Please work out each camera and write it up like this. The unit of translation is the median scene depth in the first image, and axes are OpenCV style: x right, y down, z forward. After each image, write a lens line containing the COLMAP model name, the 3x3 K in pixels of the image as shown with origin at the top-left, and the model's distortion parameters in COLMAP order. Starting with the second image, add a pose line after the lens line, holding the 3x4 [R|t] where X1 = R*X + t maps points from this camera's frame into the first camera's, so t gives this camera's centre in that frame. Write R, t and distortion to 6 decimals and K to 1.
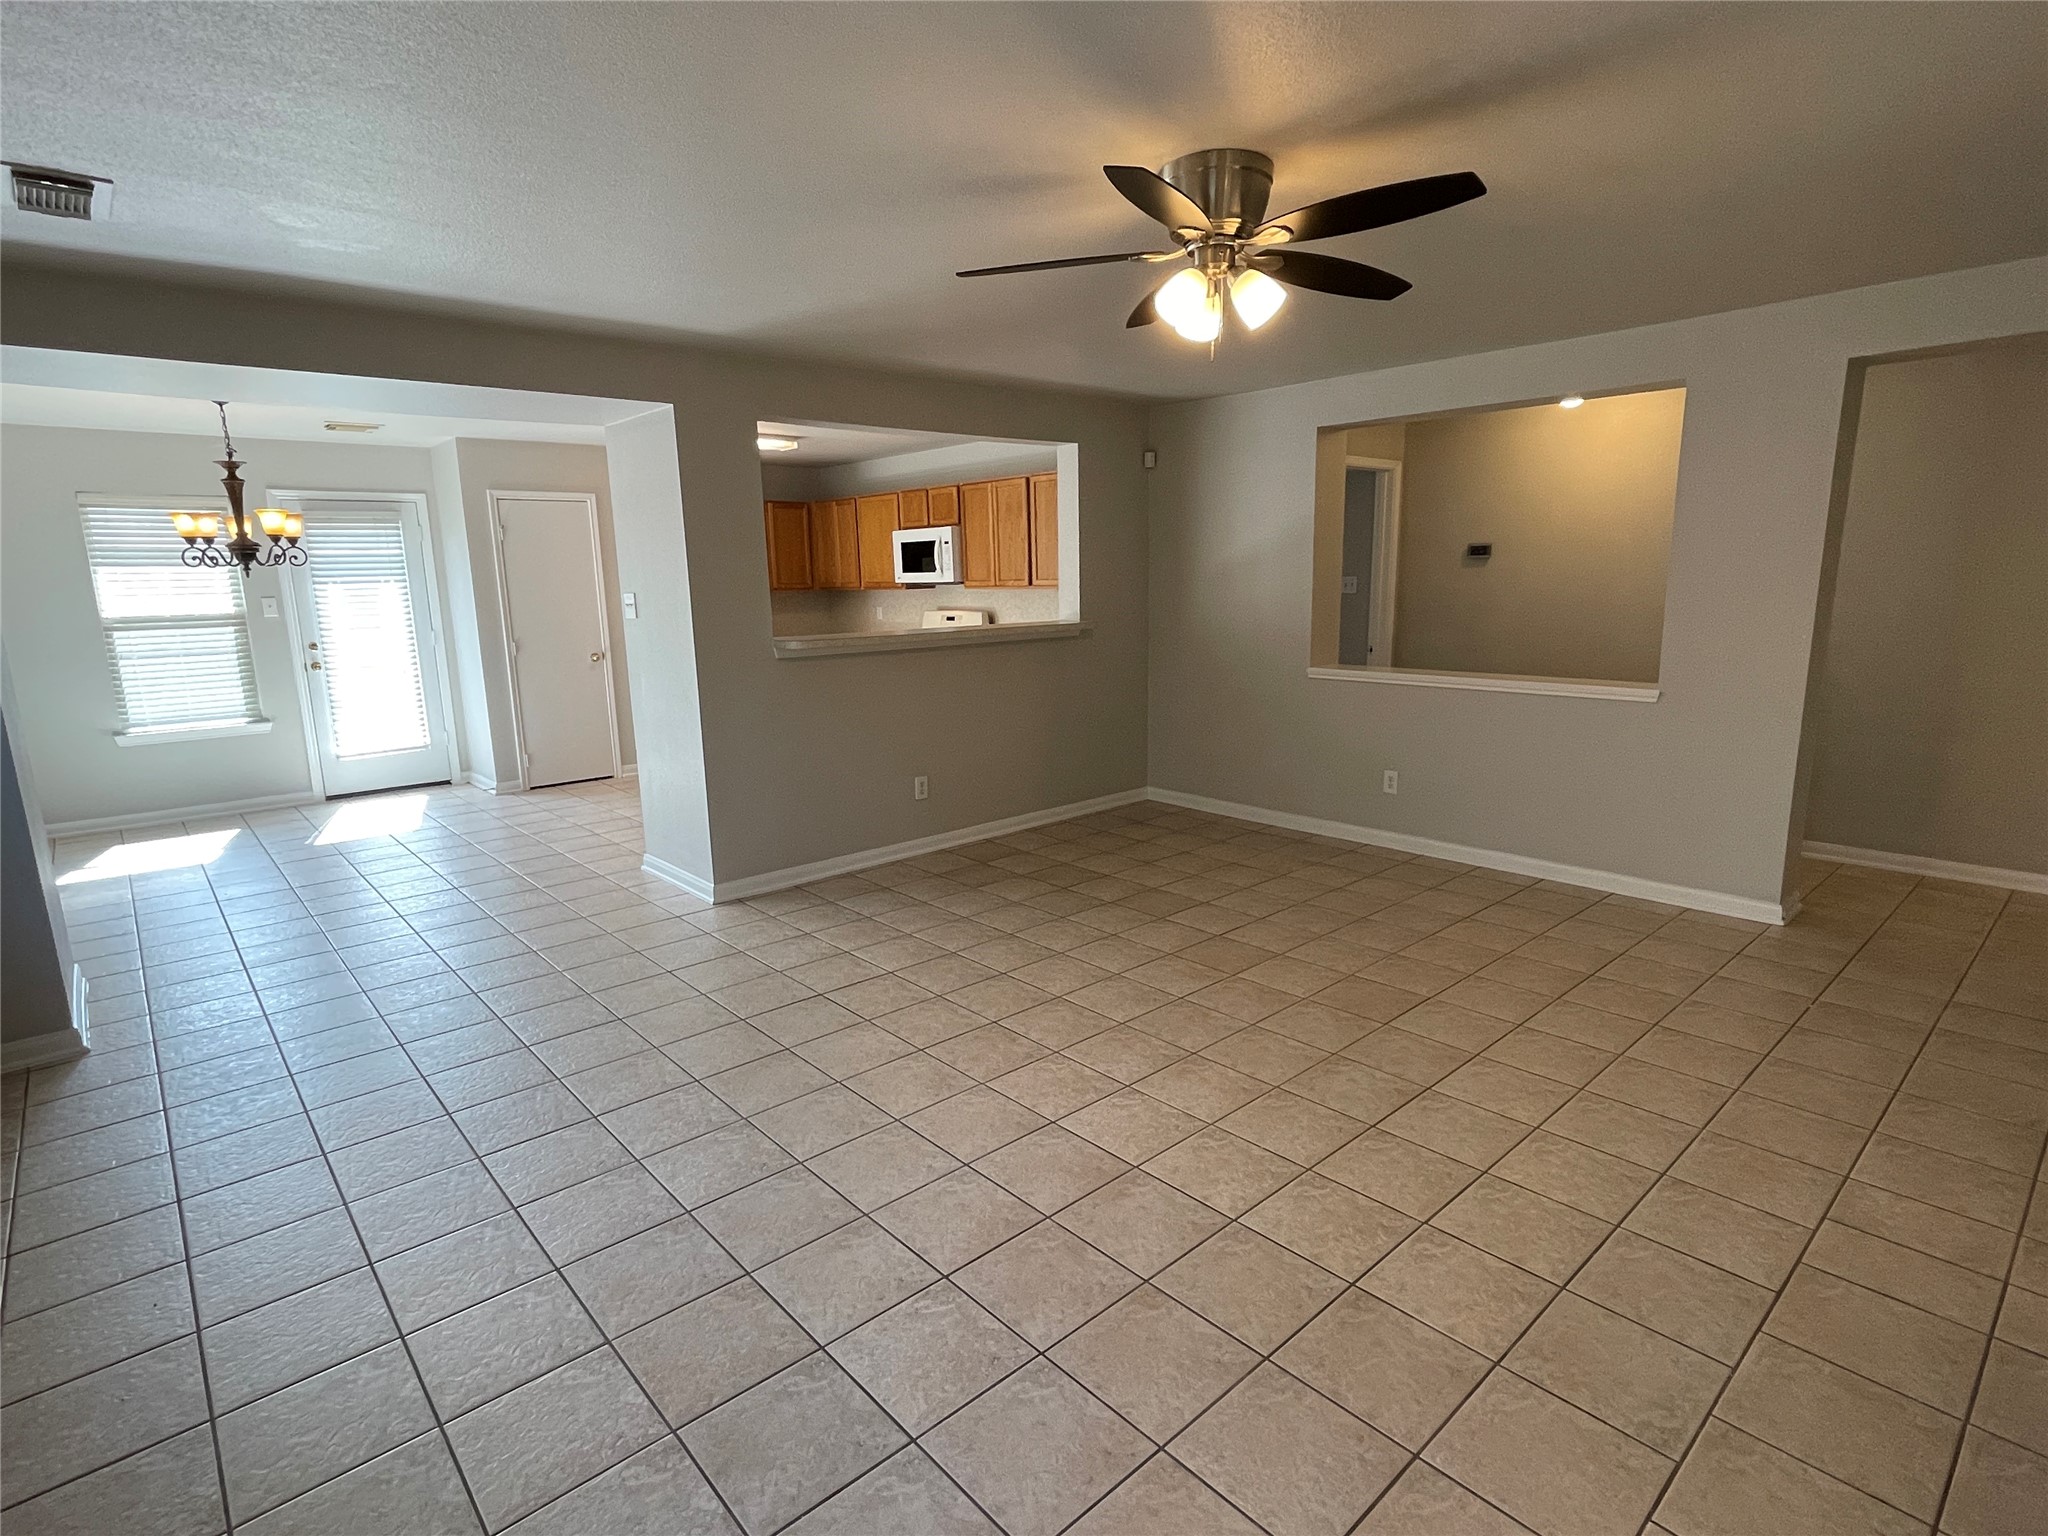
lens RADIAL K [[1041.6, 0, 1015.4], [0, 1041.6, 776.8], [0, 0, 1]] dist [-0.001190, -0.000140]
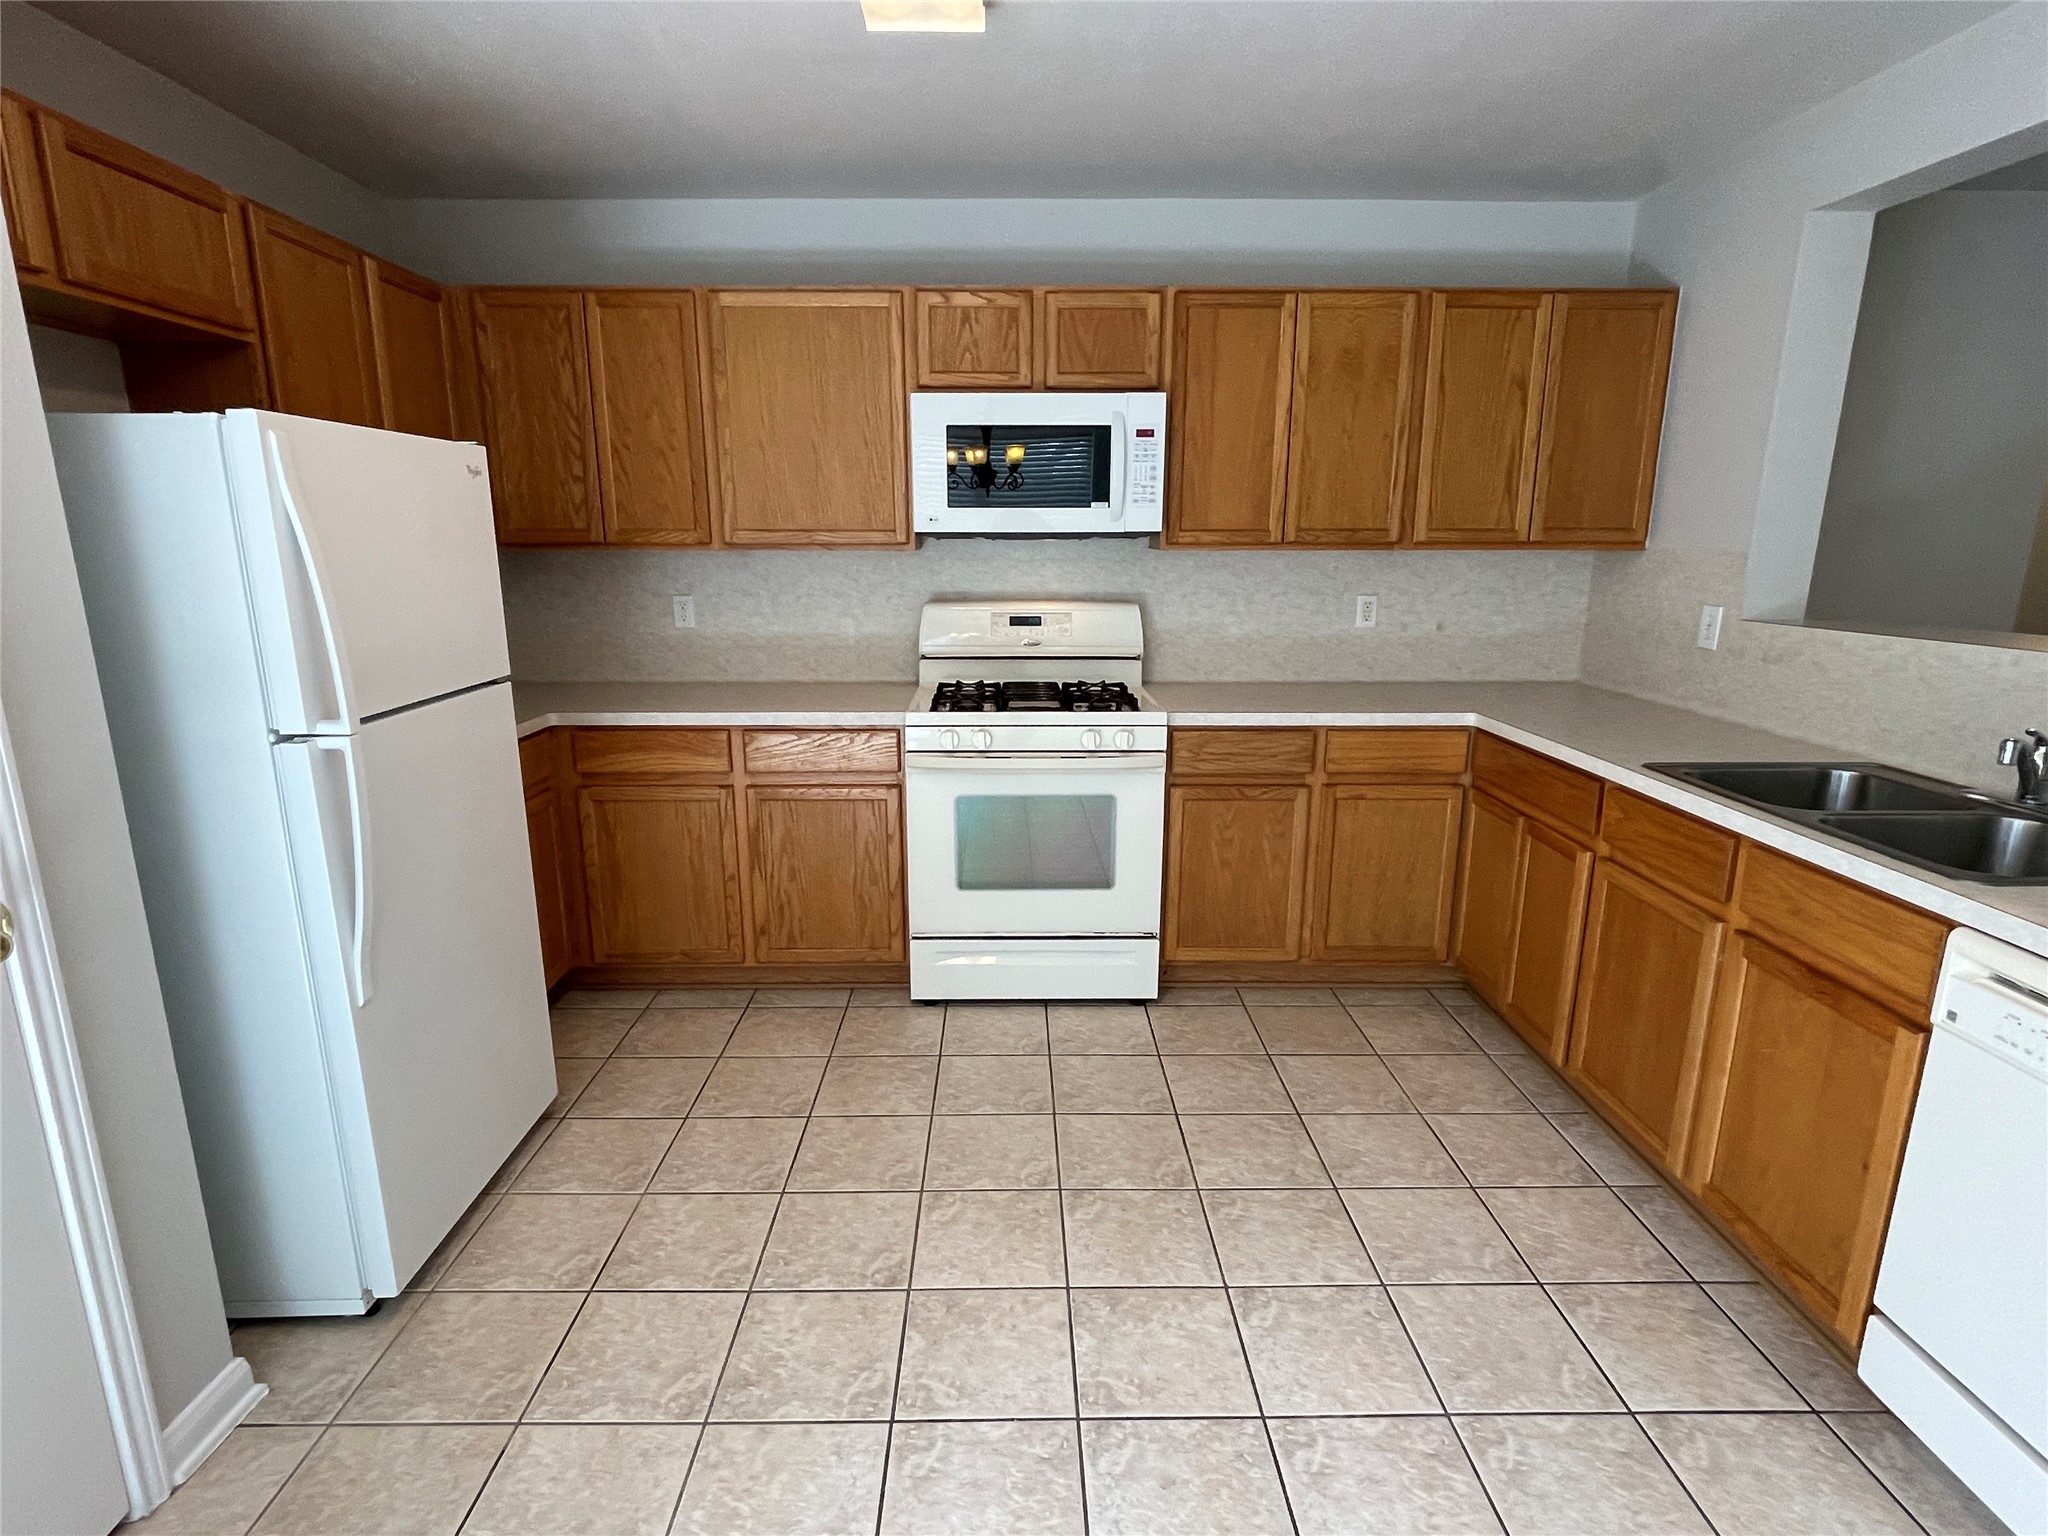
lens RADIAL K [[1042.6, 0, 1020.0], [0, 1042.6, 783.4], [0, 0, 1]] dist [-0.019305, 0.013666]
pose [[0.650123, -0.156770, 0.743481, -0.651688], [0.133320, 0.986840, 0.091506, -0.209921], [-0.748042, 0.039631, 0.662467, 1.208518]]
